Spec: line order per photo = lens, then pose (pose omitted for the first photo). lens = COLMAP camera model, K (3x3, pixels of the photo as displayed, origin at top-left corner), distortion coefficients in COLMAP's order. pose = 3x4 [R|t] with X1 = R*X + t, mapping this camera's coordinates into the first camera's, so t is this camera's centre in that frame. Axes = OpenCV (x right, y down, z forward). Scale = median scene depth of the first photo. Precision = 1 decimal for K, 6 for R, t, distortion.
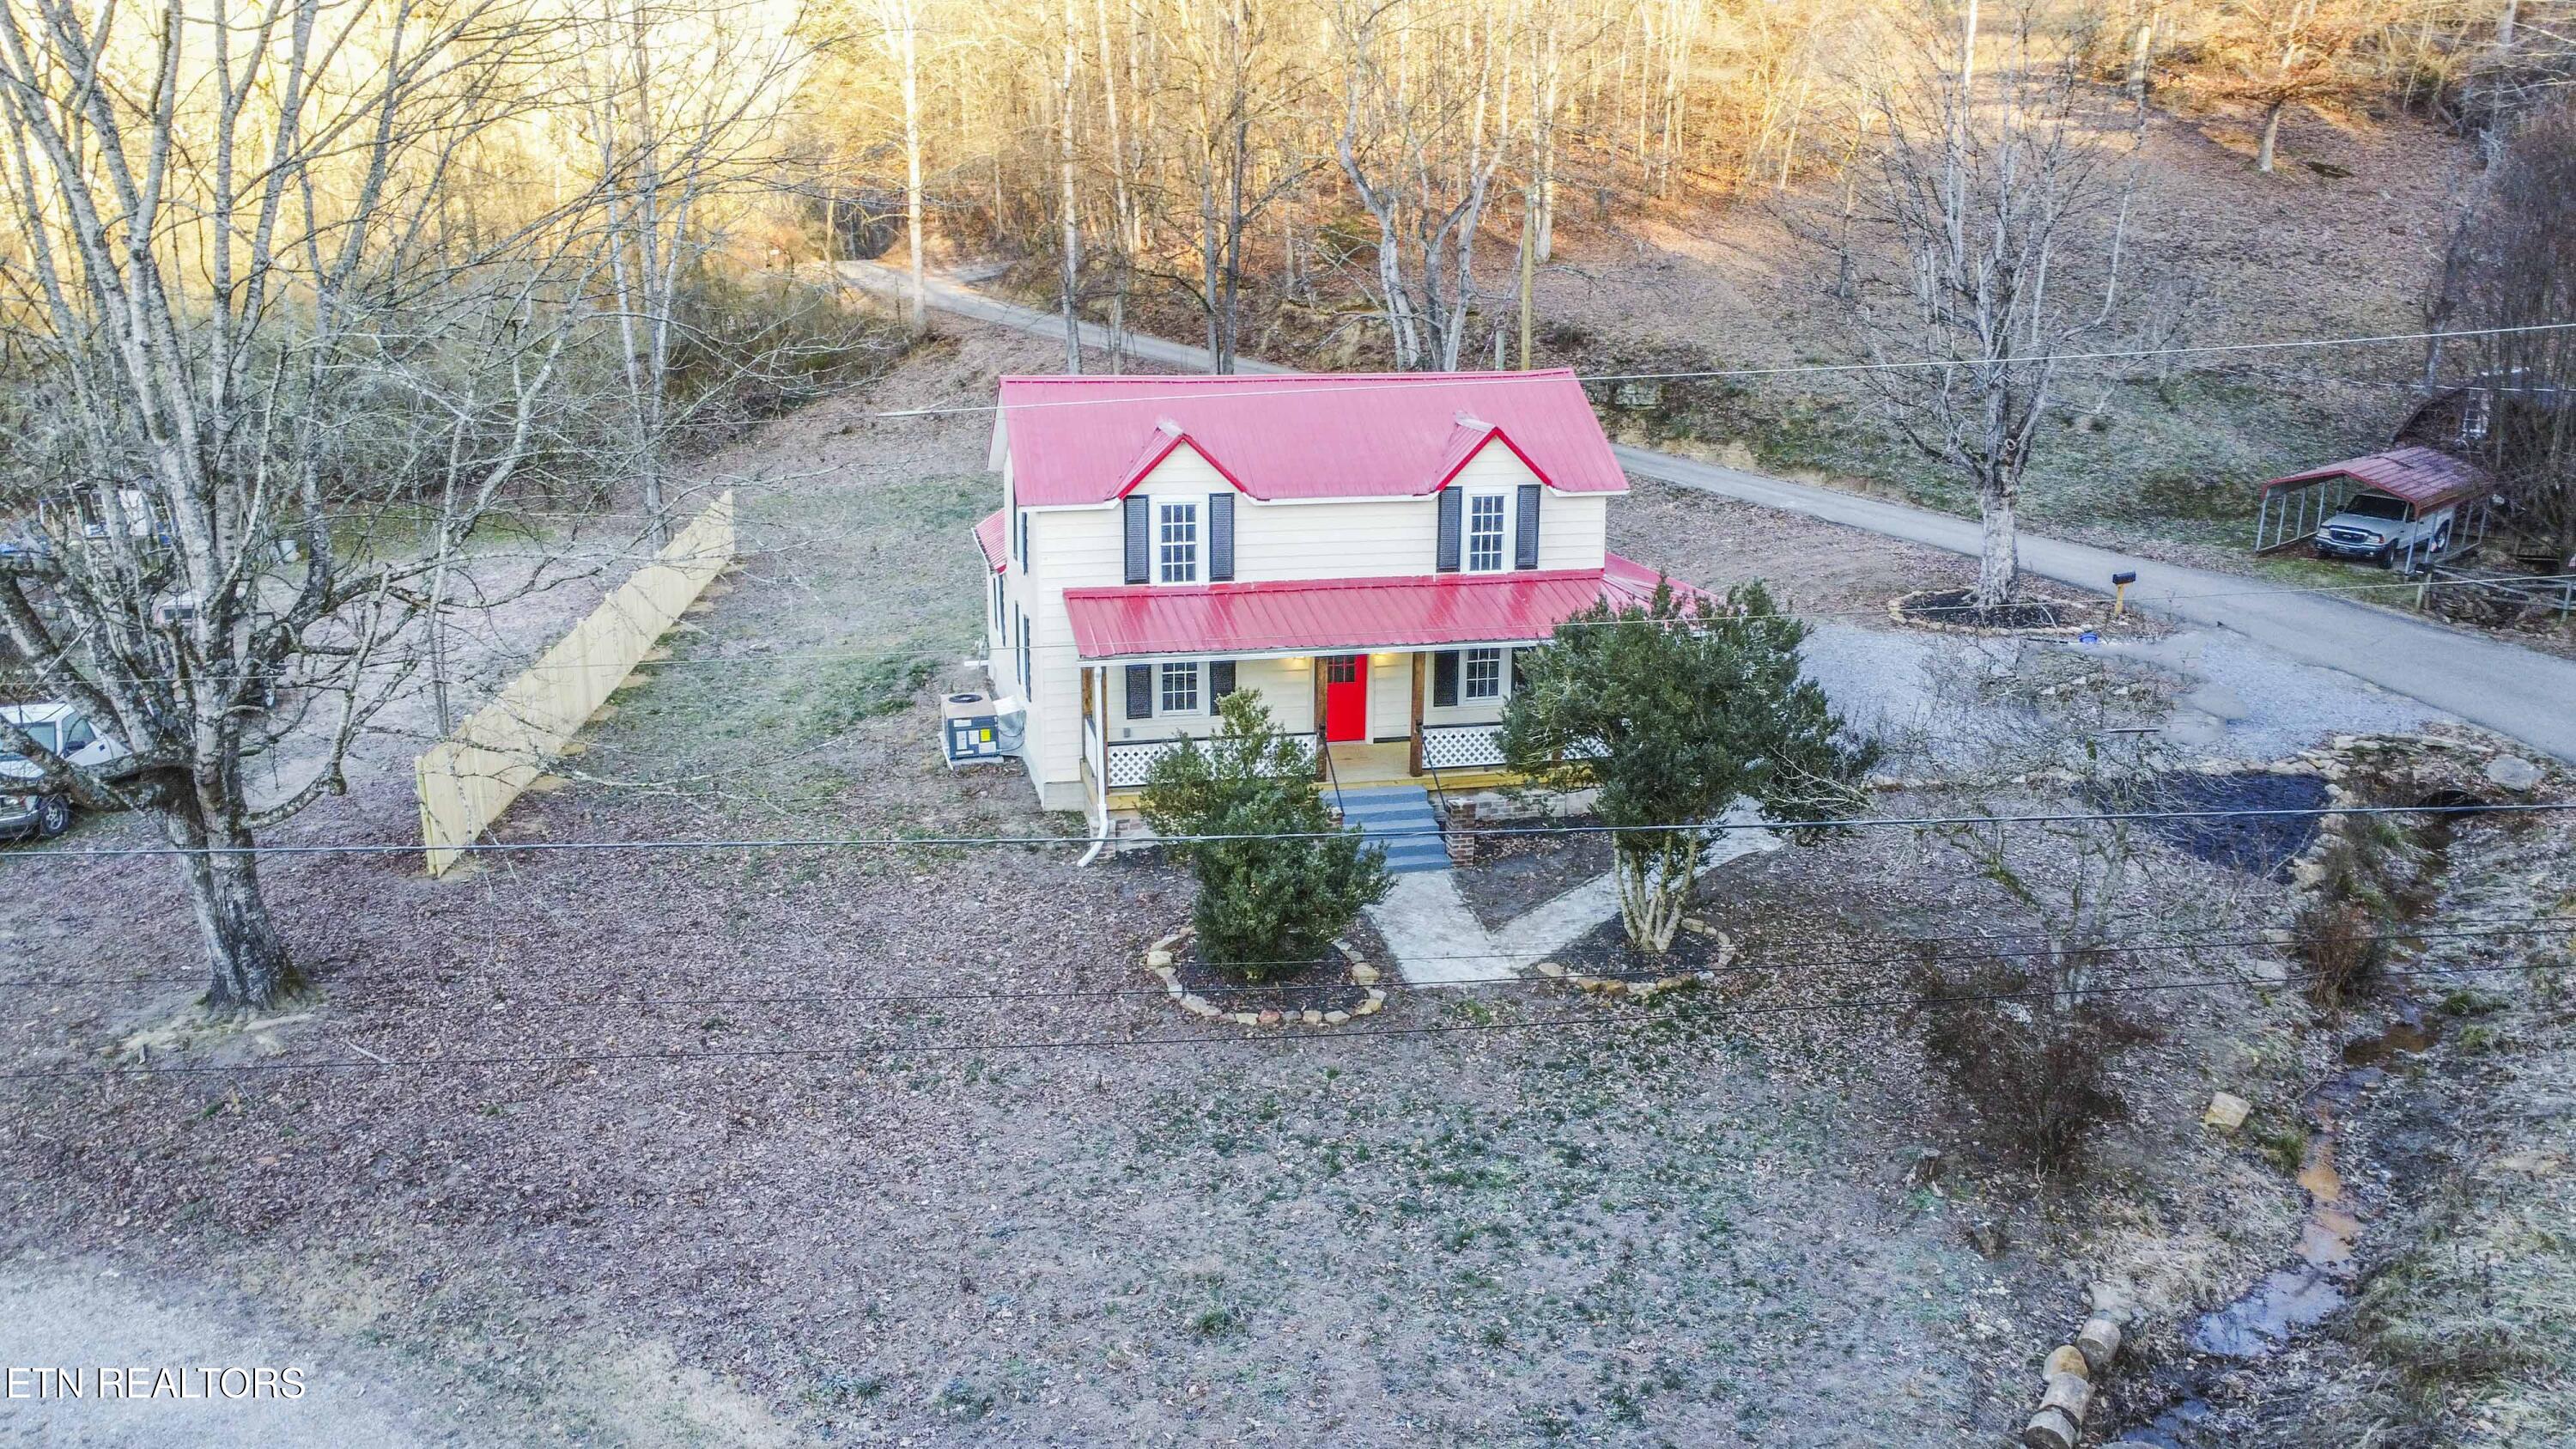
lens RADIAL K [[1881.3, 0, 1288.0], [0, 1881.3, 724.5], [0, 0, 1]] dist [-0.140990, 0.208348]
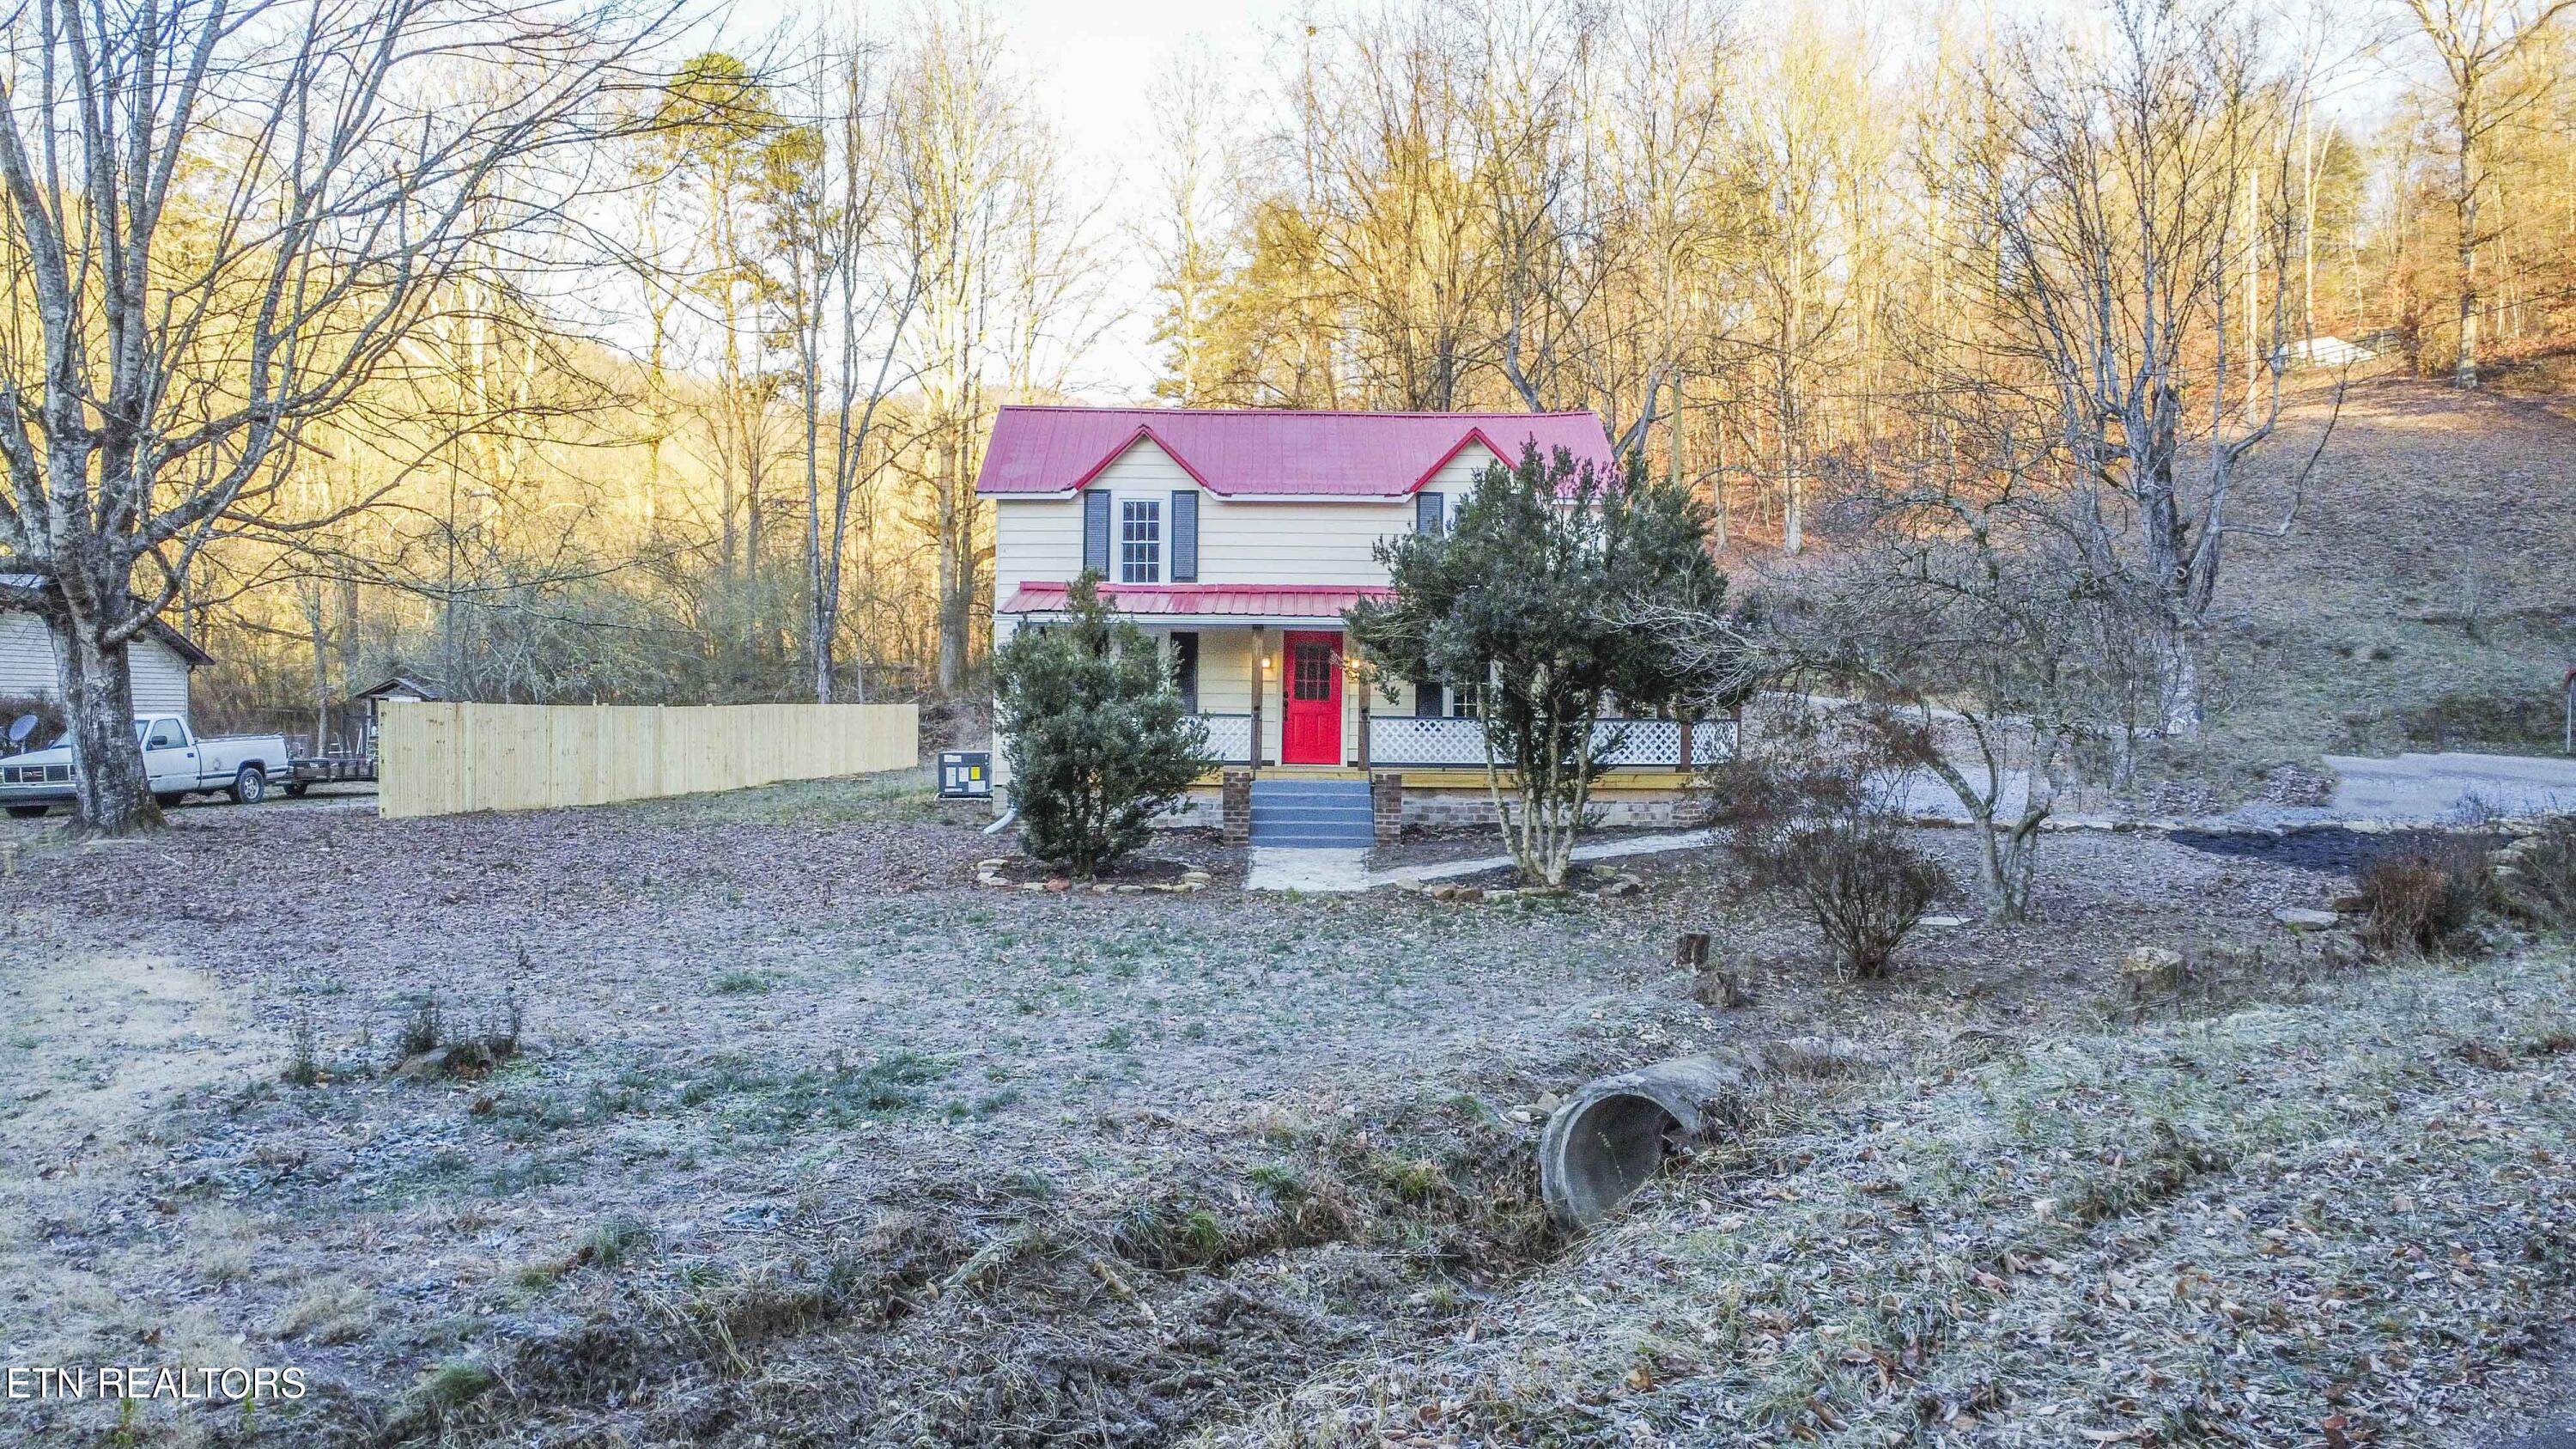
lens RADIAL K [[1881.3, 0, 1288.0], [0, 1881.3, 724.5], [0, 0, 1]] dist [-0.140990, 0.208348]
pose [[0.974980, 0.004251, -0.222252, 0.234207], [-0.061175, 0.966342, -0.249883, 0.235289], [0.213709, 0.257227, 0.942424, 0.119190]]
